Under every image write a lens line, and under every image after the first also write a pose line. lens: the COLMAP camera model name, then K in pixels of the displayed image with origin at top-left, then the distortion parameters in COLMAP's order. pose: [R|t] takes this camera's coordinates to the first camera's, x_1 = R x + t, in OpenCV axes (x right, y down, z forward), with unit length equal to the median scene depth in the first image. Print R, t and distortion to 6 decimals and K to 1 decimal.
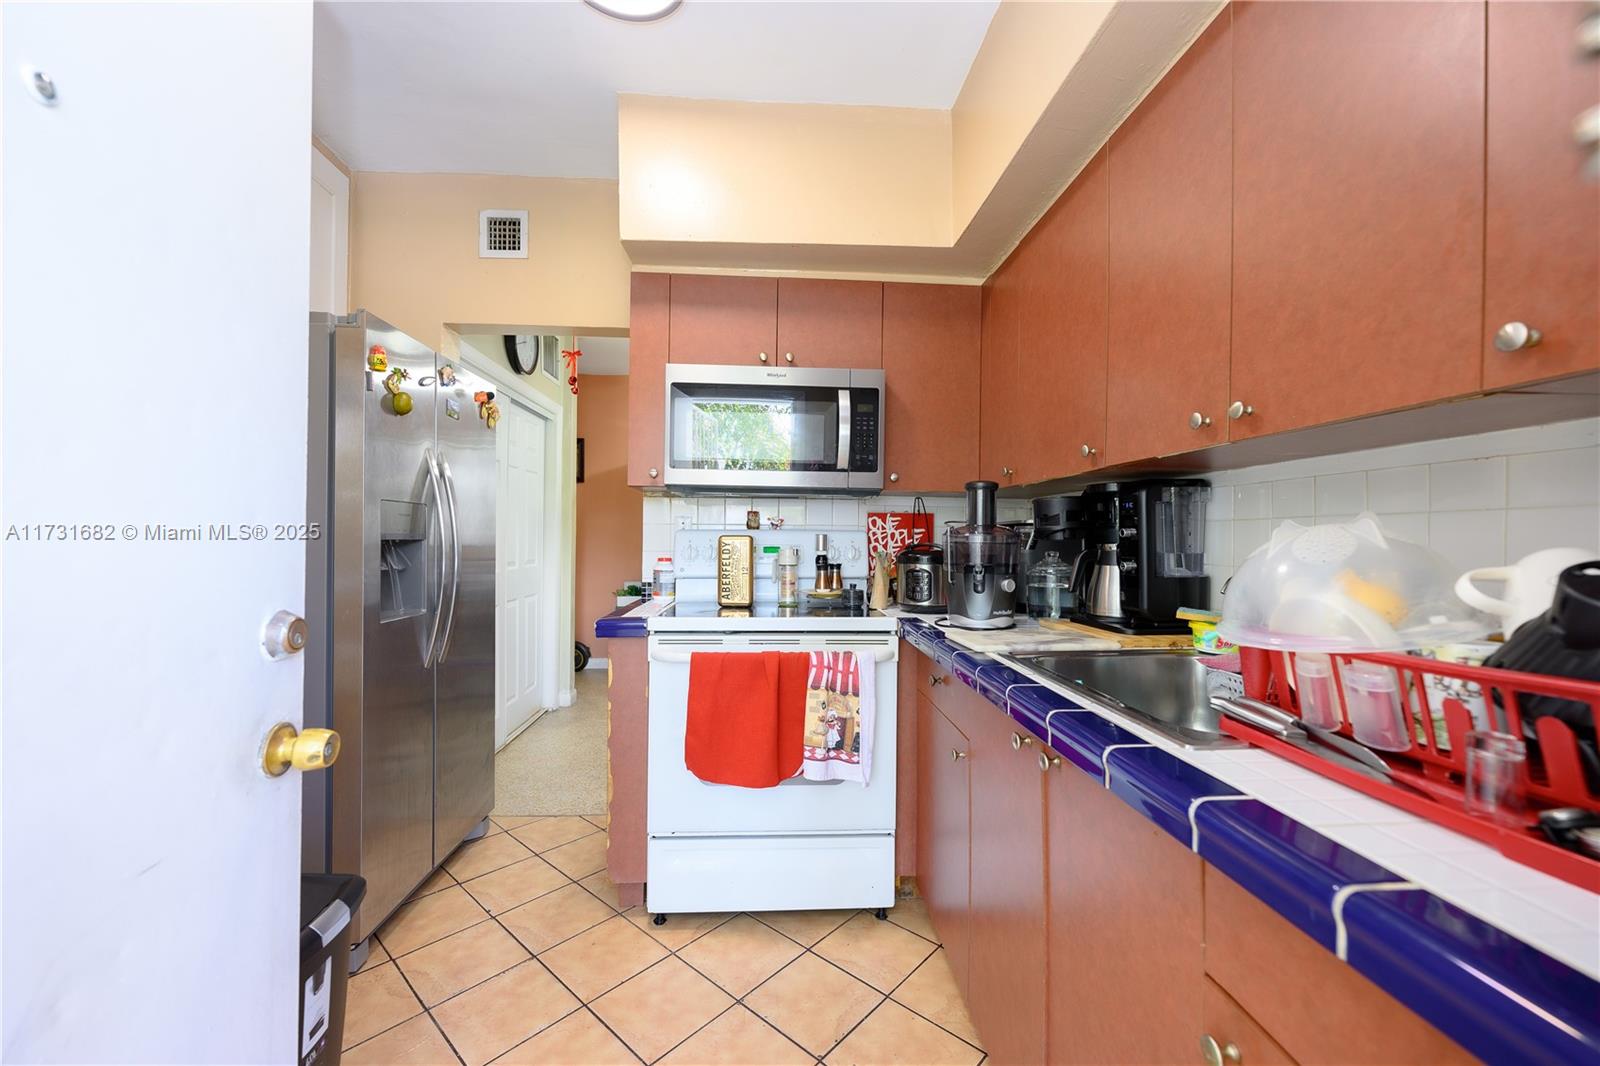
lens RADIAL K [[631.2, 0, 793.8], [0, 631.2, 533.1], [0, 0, 1]] dist [-0.002234, 0.000008]
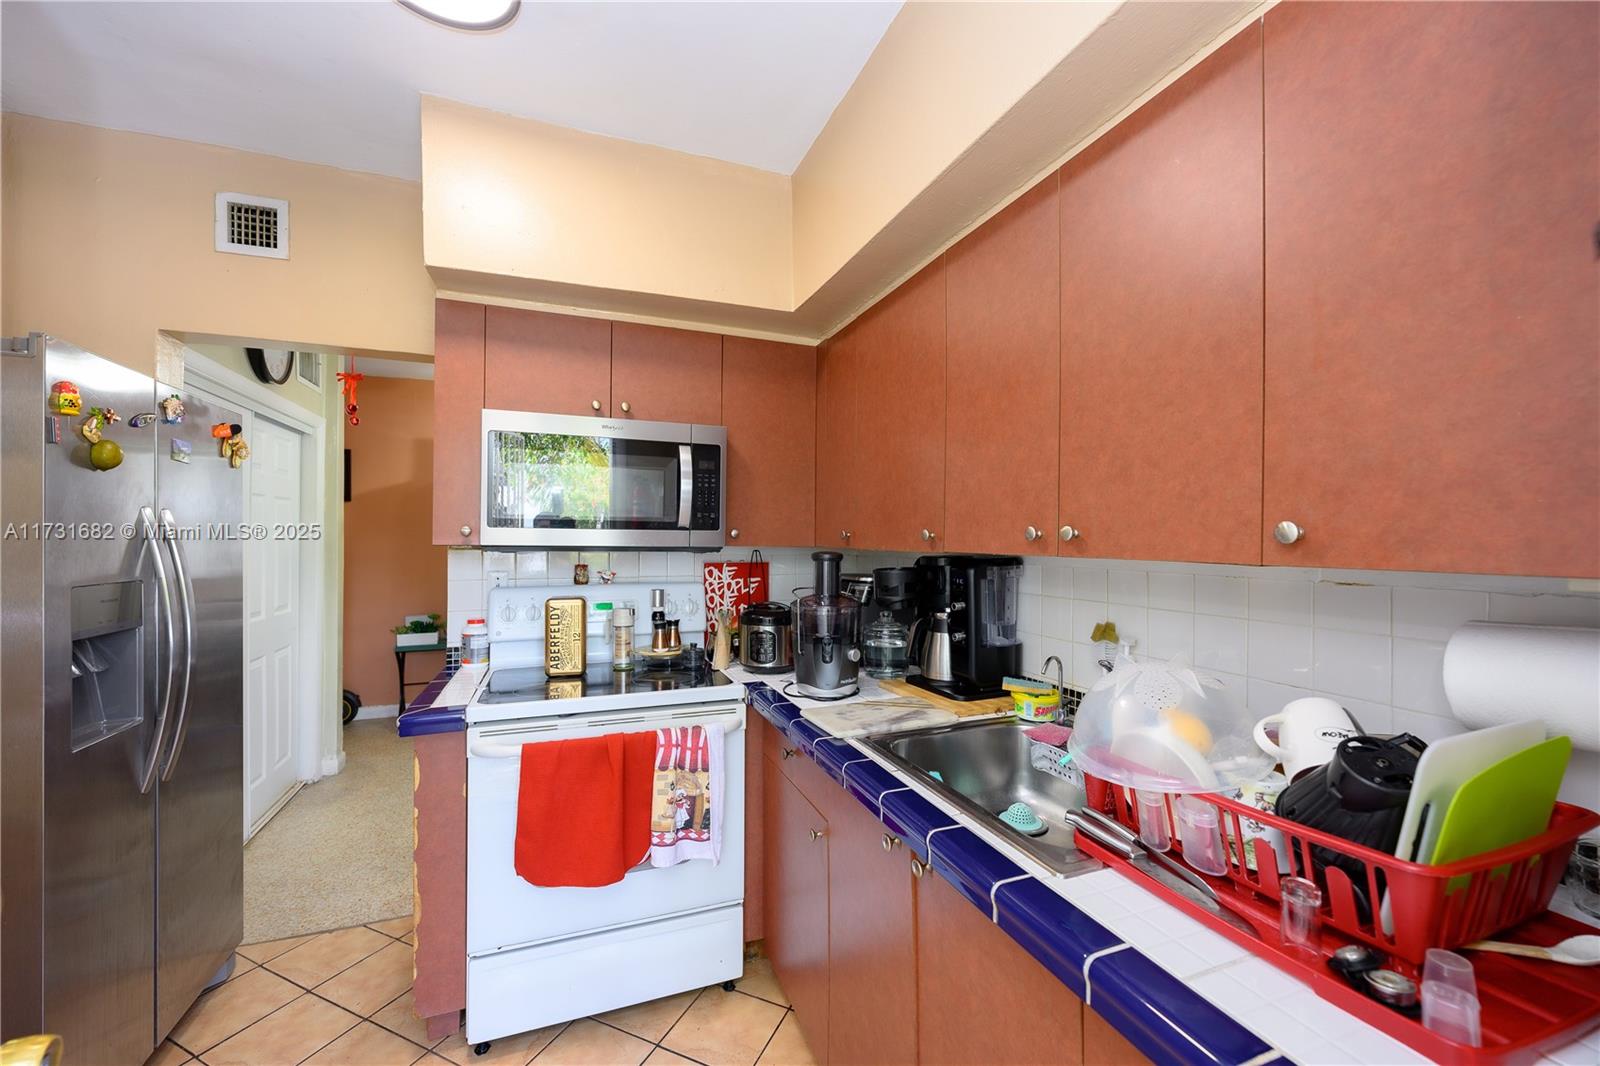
lens RADIAL K [[631.2, 0, 796.6], [0, 631.2, 537.7], [0, 0, 1]] dist [-0.002234, 0.000008]
pose [[0.952907, -0.004246, 0.303232, -0.057287], [0.003376, 0.999989, 0.003394, -0.099085], [-0.303243, -0.002210, 0.952911, 0.030301]]
